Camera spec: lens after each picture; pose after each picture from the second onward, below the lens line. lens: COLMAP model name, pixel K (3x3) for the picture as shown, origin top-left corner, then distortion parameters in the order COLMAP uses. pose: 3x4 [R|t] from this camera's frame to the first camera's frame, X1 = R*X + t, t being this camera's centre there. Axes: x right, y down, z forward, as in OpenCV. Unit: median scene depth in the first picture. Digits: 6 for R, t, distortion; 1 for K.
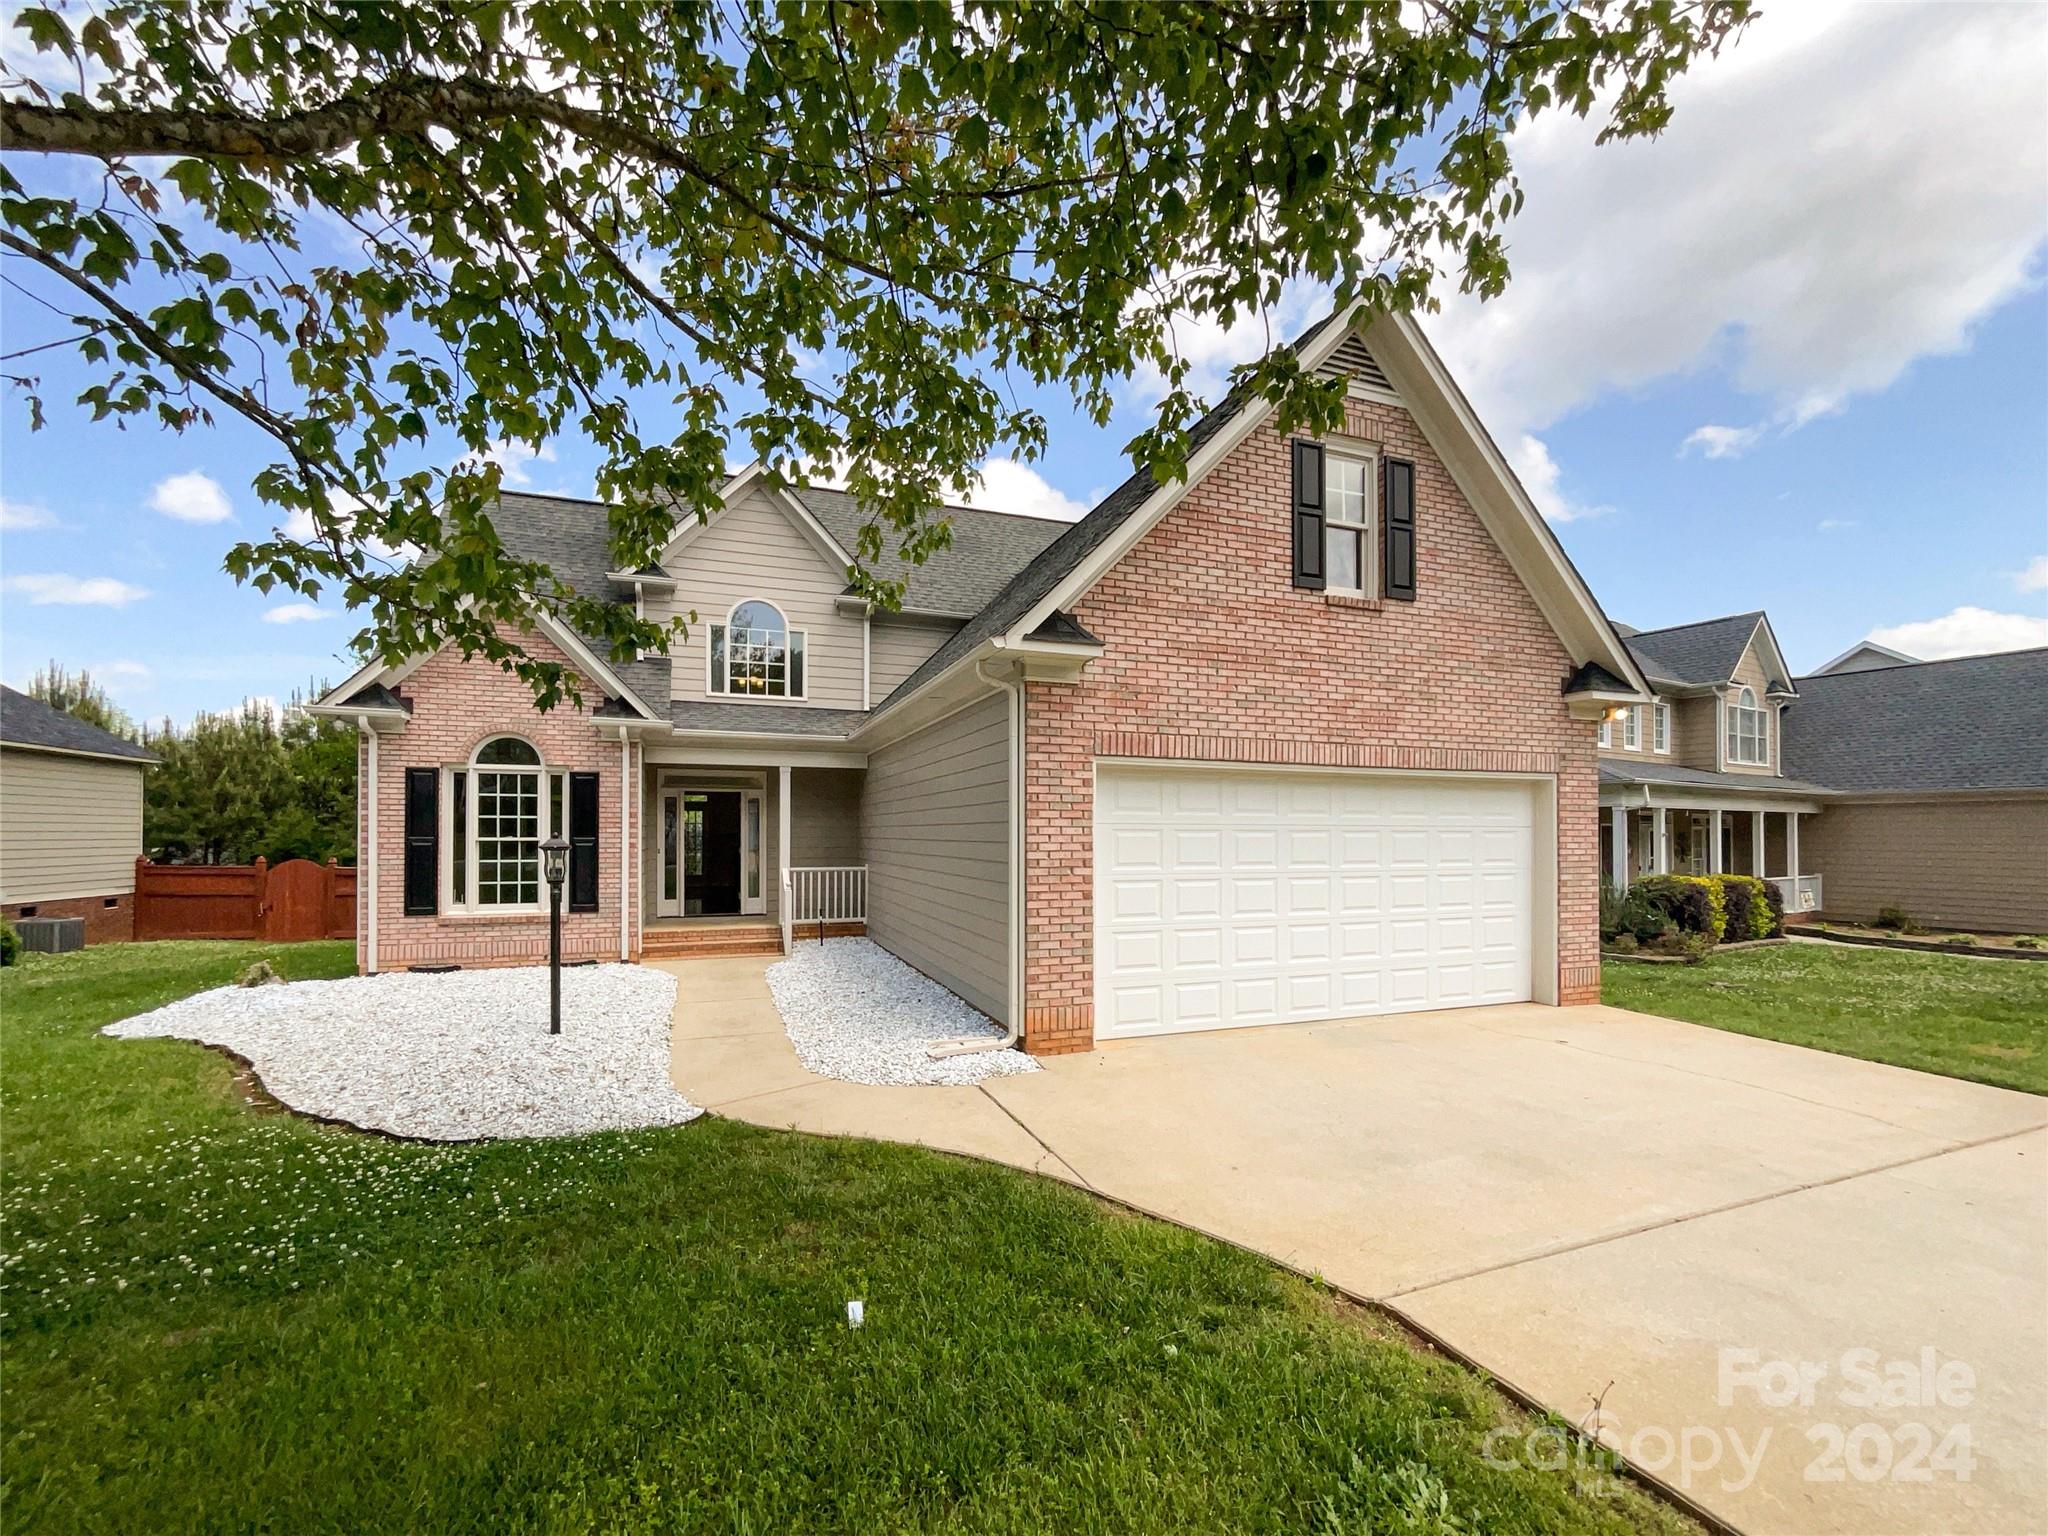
lens RADIAL K [[834.5, 0, 1019.7], [0, 834.5, 826.1], [0, 0, 1]] dist [-0.001002, -0.000136]
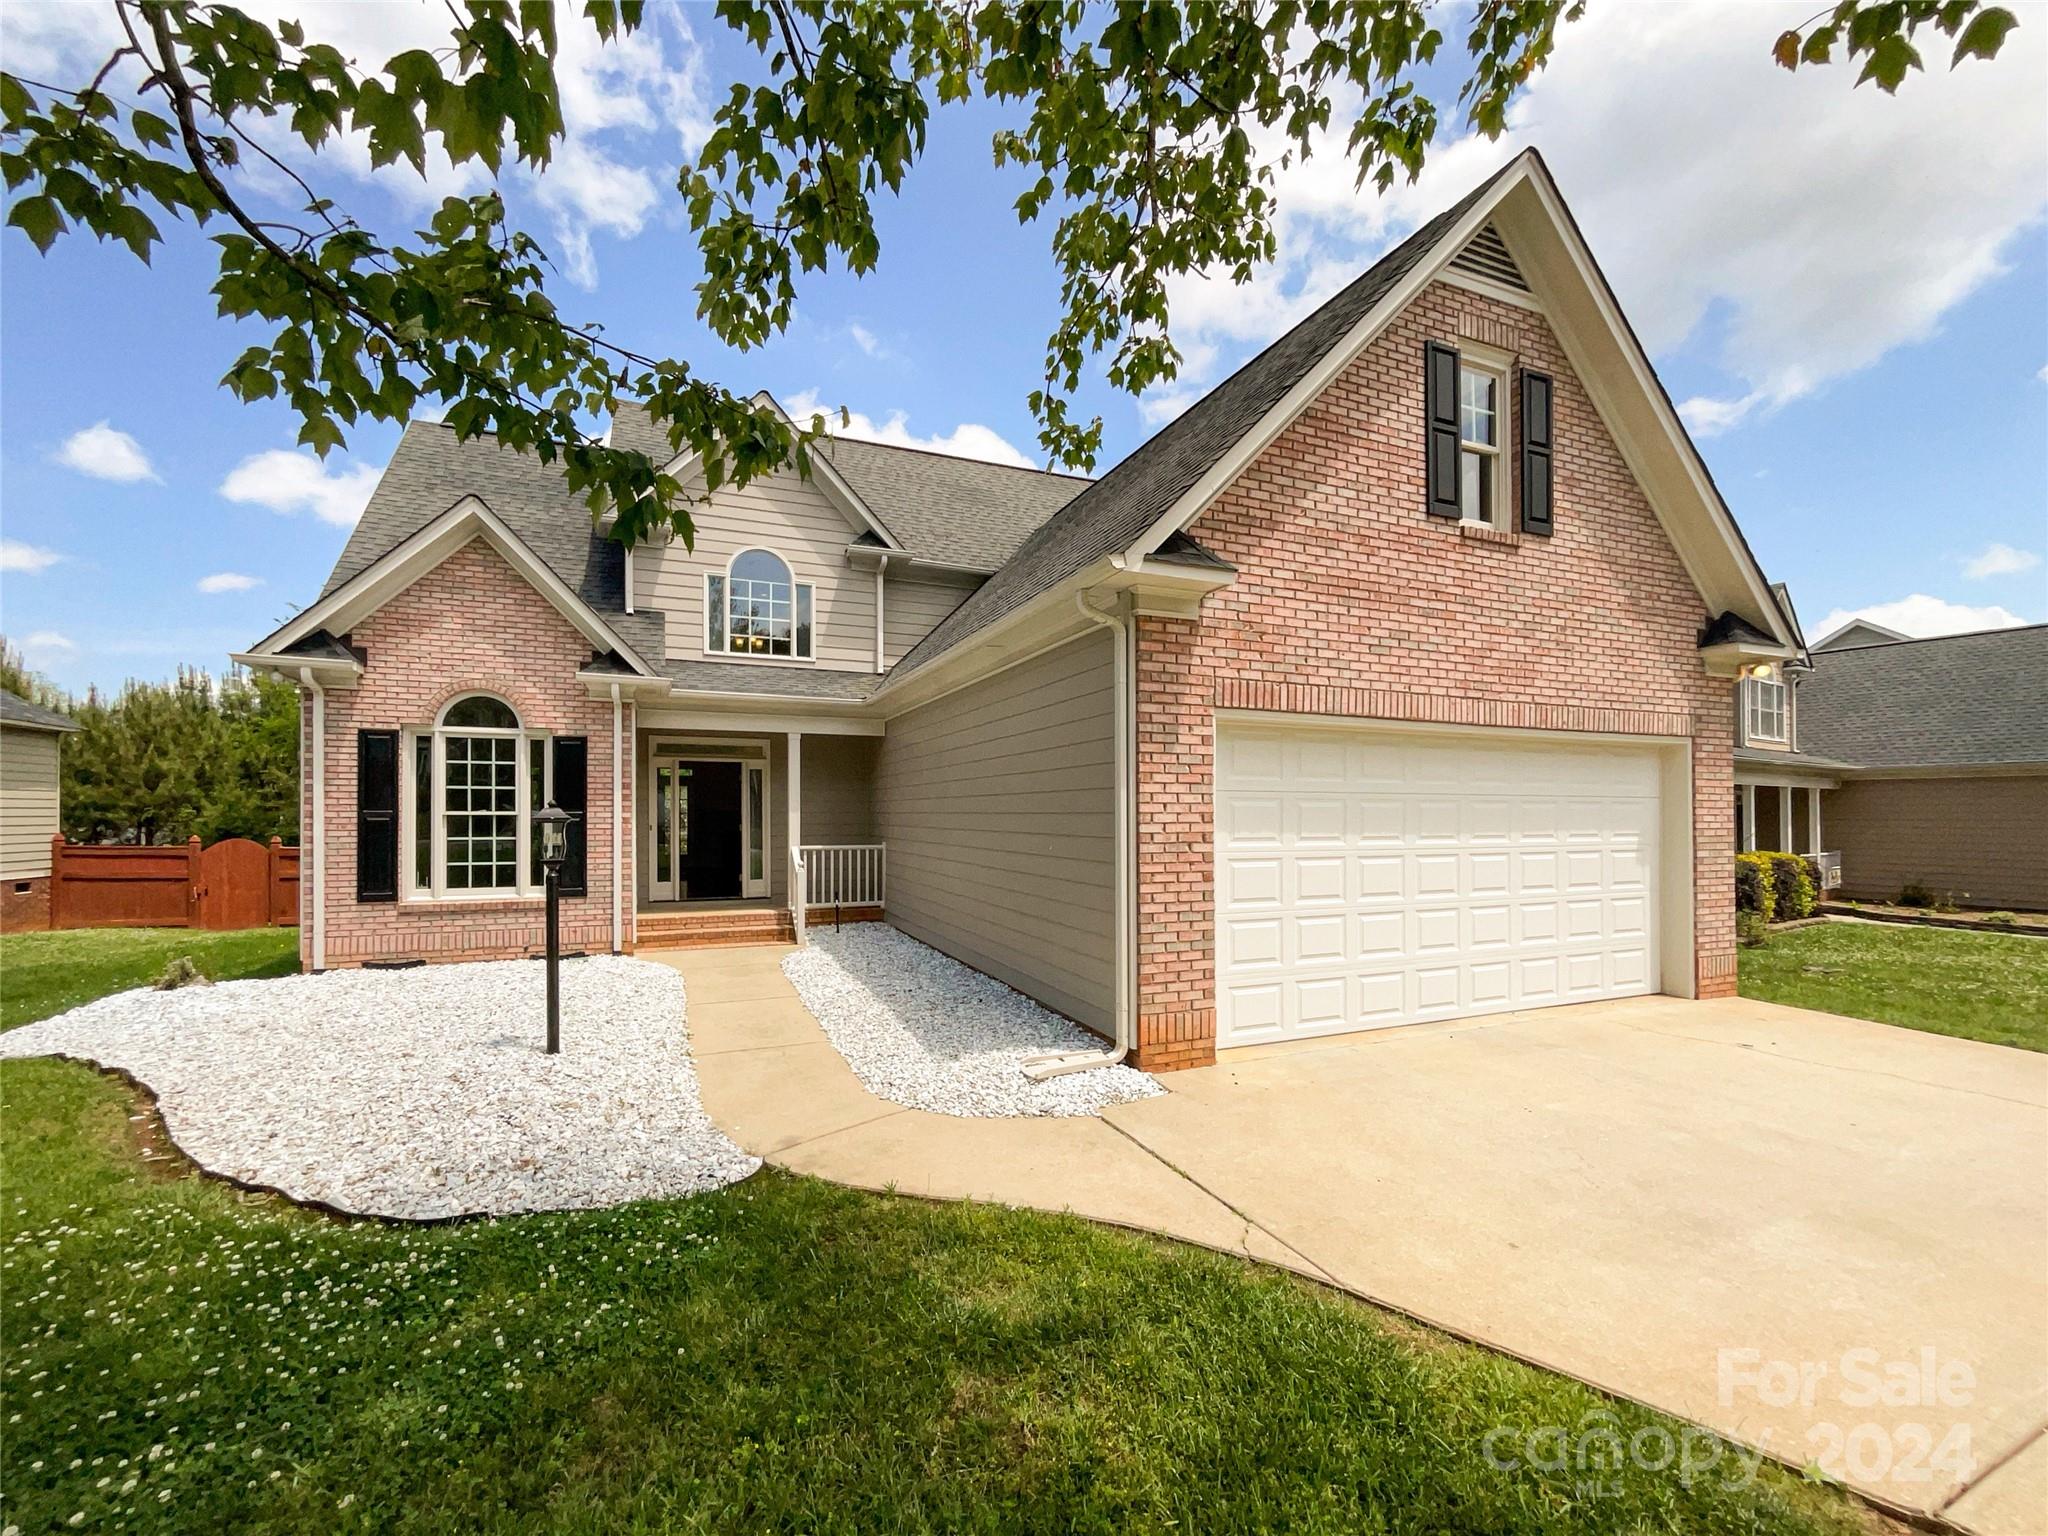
lens RADIAL K [[833.0, 0, 1022.6], [0, 833.0, 809.3], [0, 0, 1]] dist [-0.000146, -0.000308]
pose [[0.999290, -0.000466, 0.037677, -0.111569], [0.000304, 0.999991, 0.004313, 0.010590], [-0.037679, -0.004298, 0.999281, 0.153109]]
